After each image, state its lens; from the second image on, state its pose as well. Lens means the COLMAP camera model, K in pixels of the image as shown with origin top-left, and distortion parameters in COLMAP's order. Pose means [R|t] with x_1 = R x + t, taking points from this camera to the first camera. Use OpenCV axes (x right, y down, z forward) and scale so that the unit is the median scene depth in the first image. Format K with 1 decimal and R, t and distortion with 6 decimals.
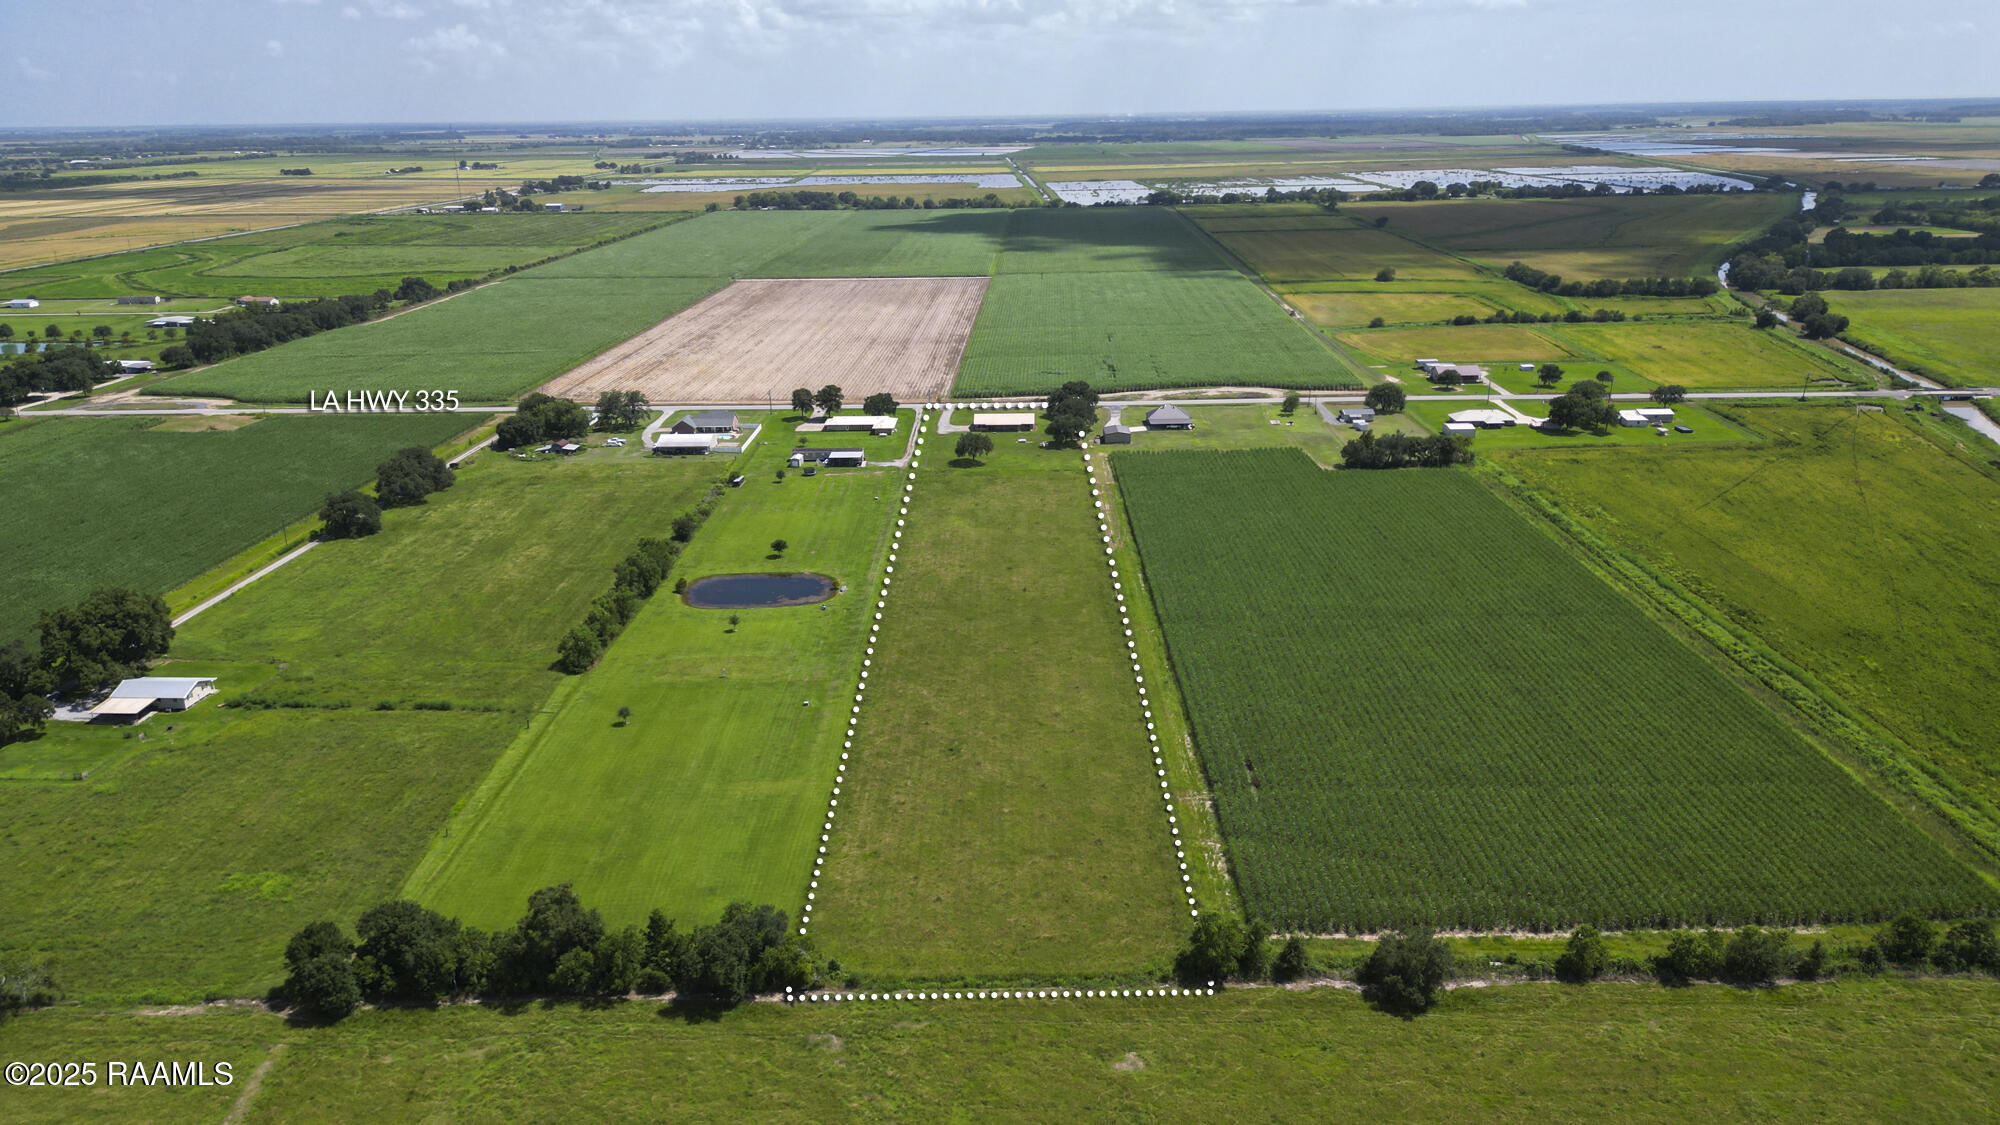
lens RADIAL K [[1406.0, 0, 1011.2], [0, 1406.0, 568.5], [0, 0, 1]] dist [0.077475, -0.071150]
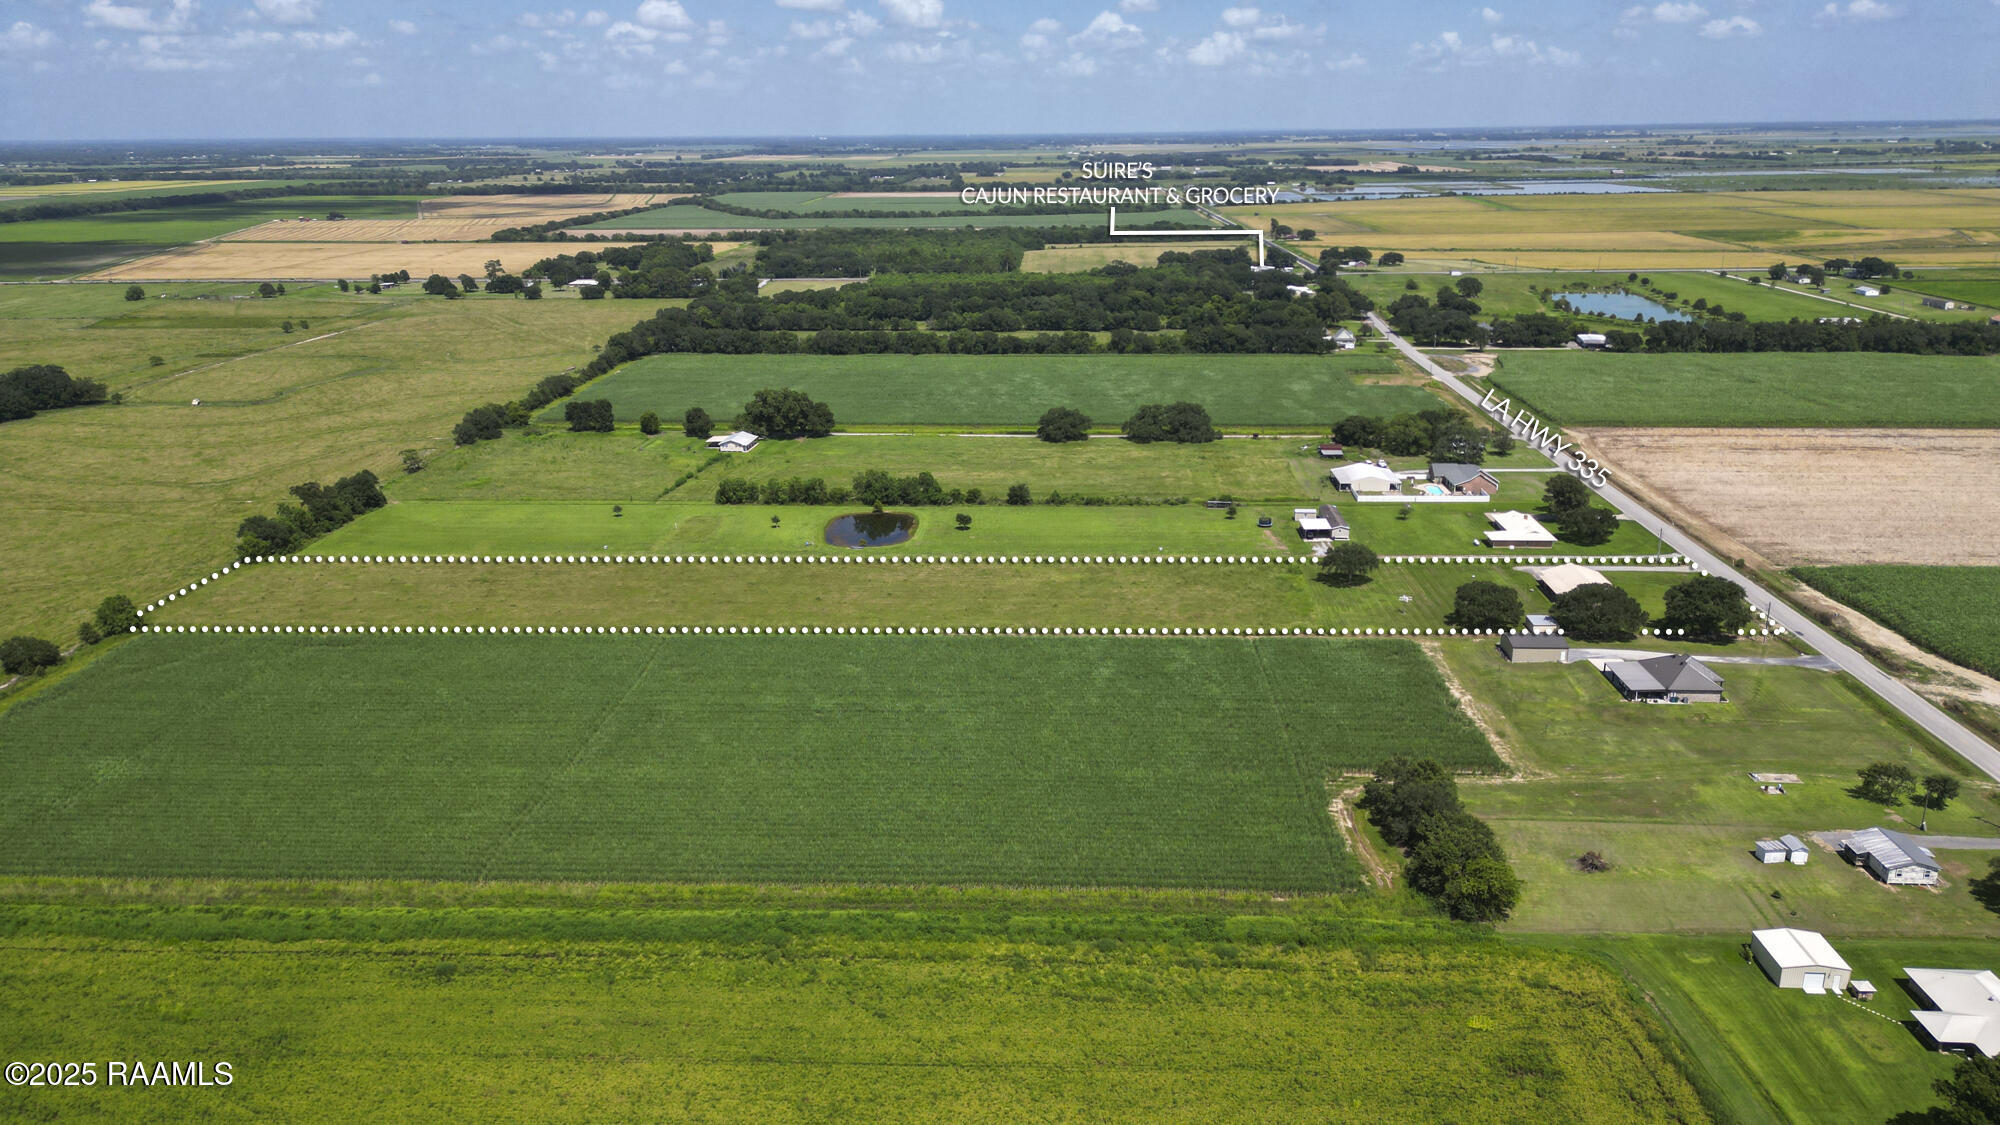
lens RADIAL K [[1402.0, 0, 1000.0], [0, 1402.0, 562.5], [0, 0, 1]] dist [0.089613, -0.096931]
pose [[-0.050844, 0.309938, -0.949396, 0.832881], [-0.298092, 0.902583, 0.310620, -0.315041], [0.953182, 0.298800, 0.046498, 0.927001]]
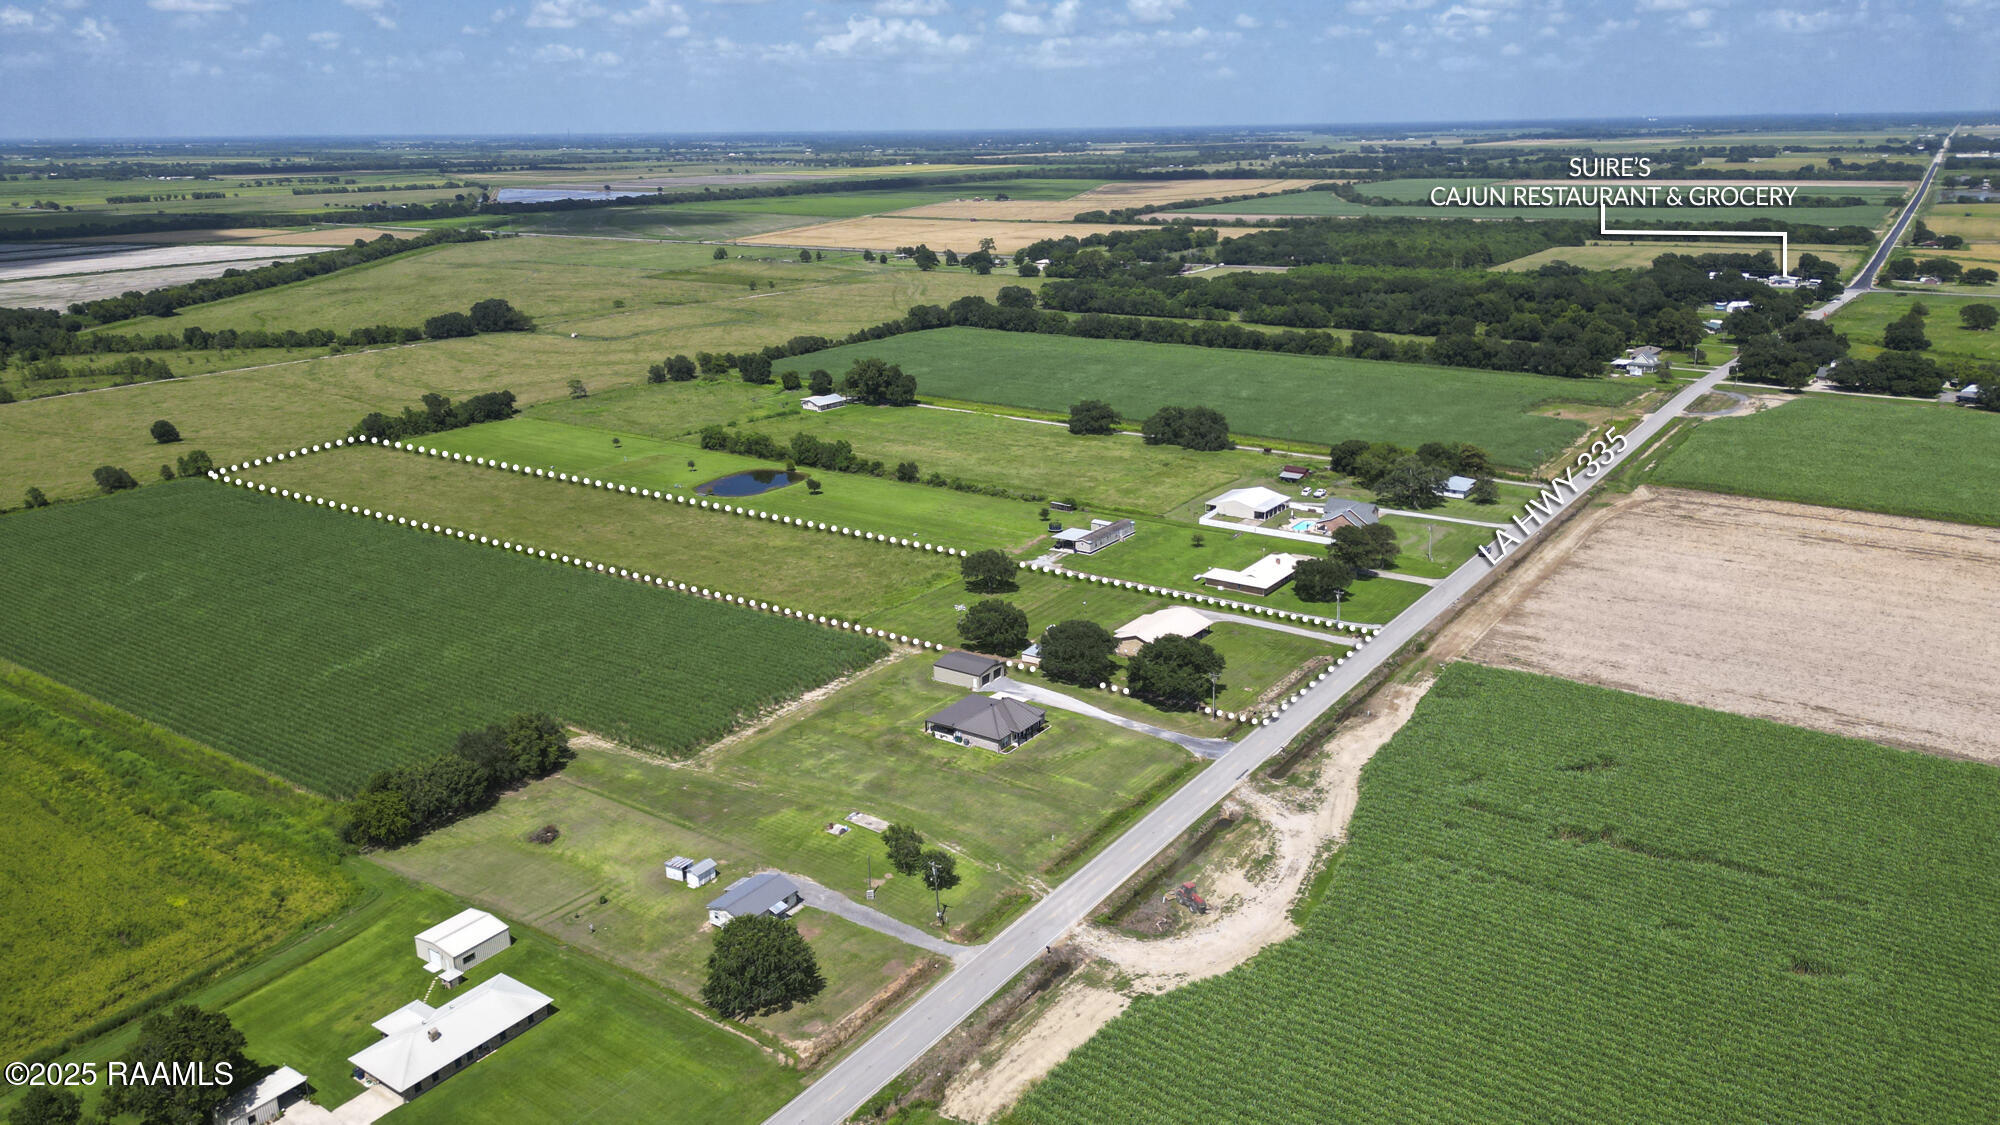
lens RADIAL K [[1407.4, 0, 998.6], [0, 1407.4, 532.5], [0, 0, 1]] dist [0.082605, -0.077654]
pose [[-0.566518, 0.252031, -0.784562, 0.648152], [-0.233284, 0.864083, 0.446026, -0.515414], [0.790339, 0.435708, -0.430724, 1.554874]]
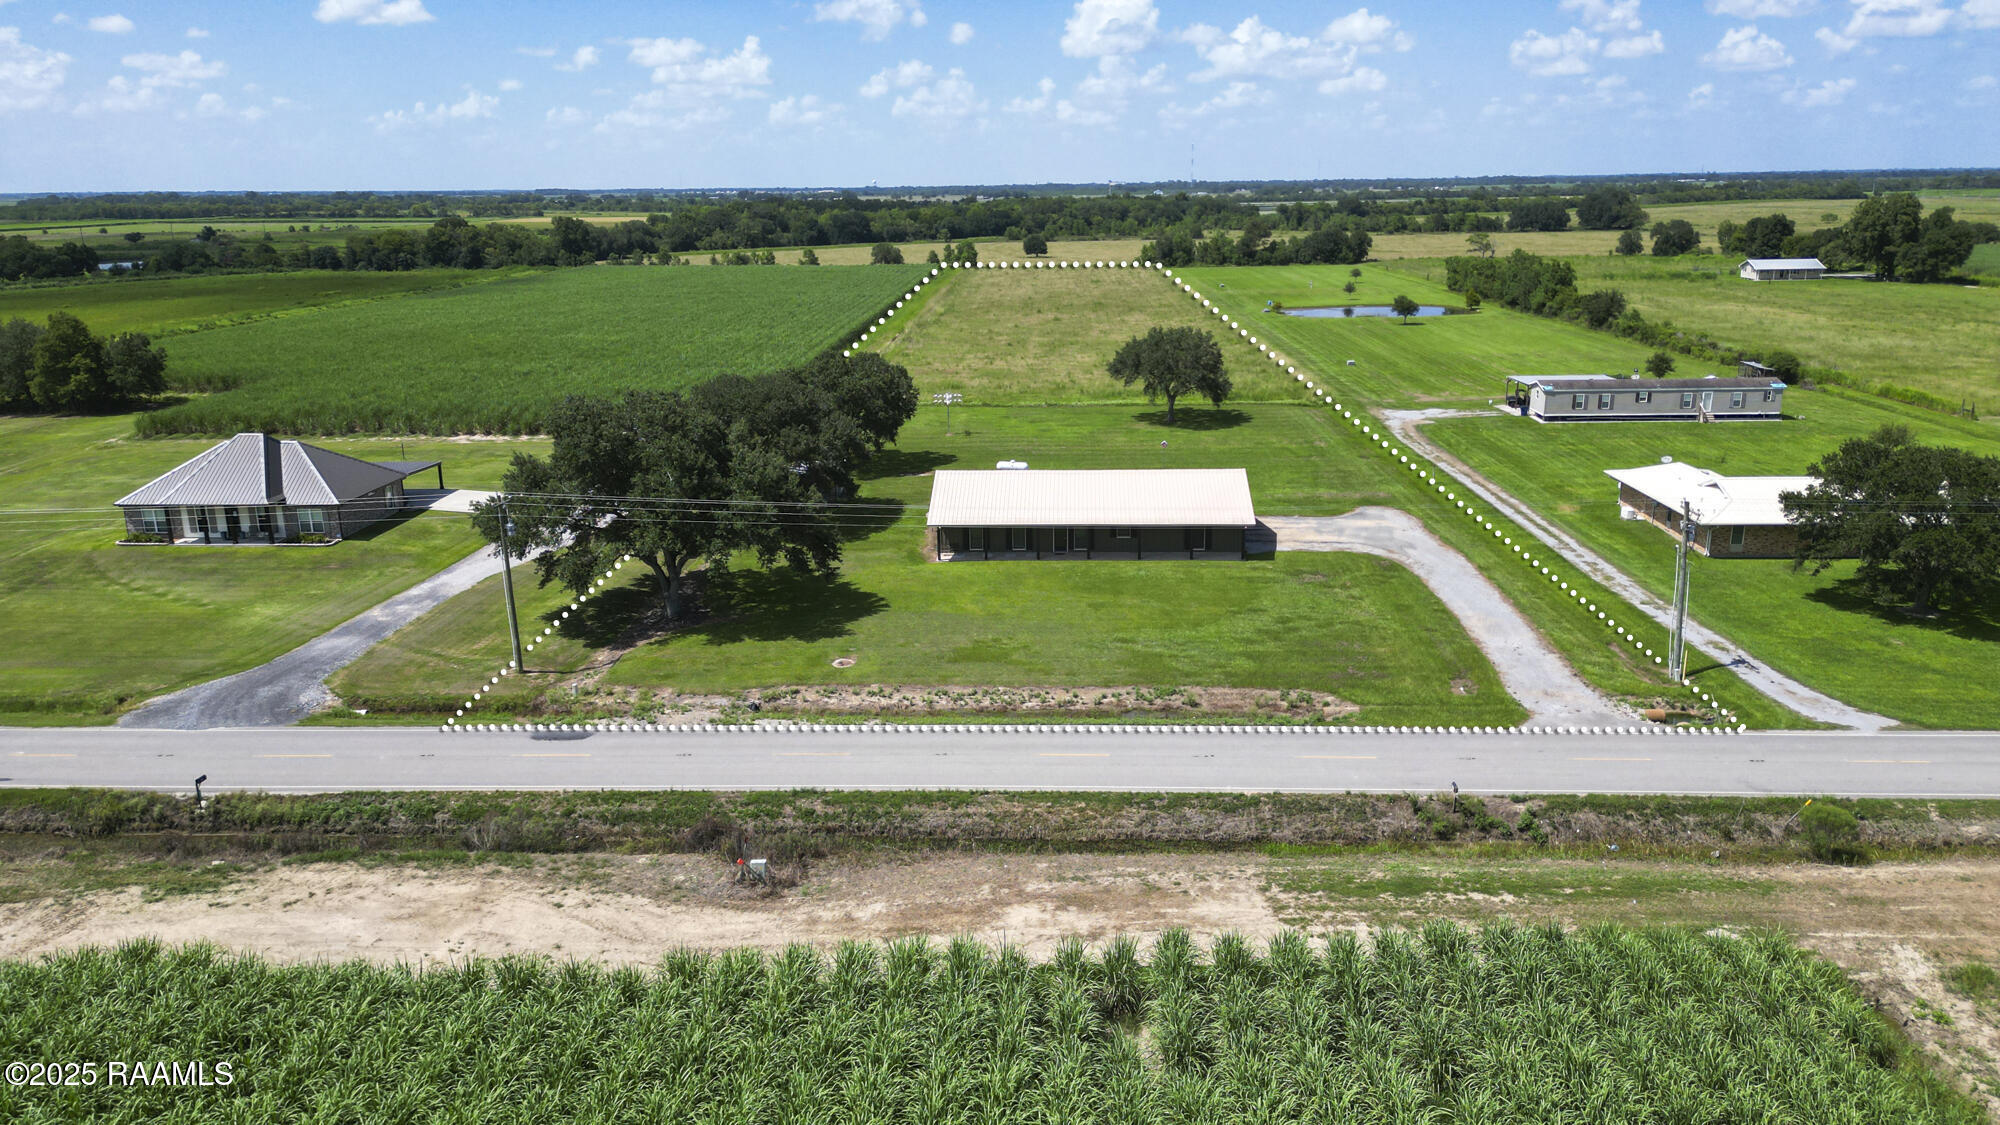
lens RADIAL K [[1406.0, 0, 1011.2], [0, 1406.0, 568.5], [0, 0, 1]] dist [0.077475, -0.071150]
pose [[-0.999211, 0.017722, 0.035538, 0.000057], [0.034286, 0.836505, 0.546886, -0.269390], [-0.020036, 0.547673, -0.836453, 1.533145]]
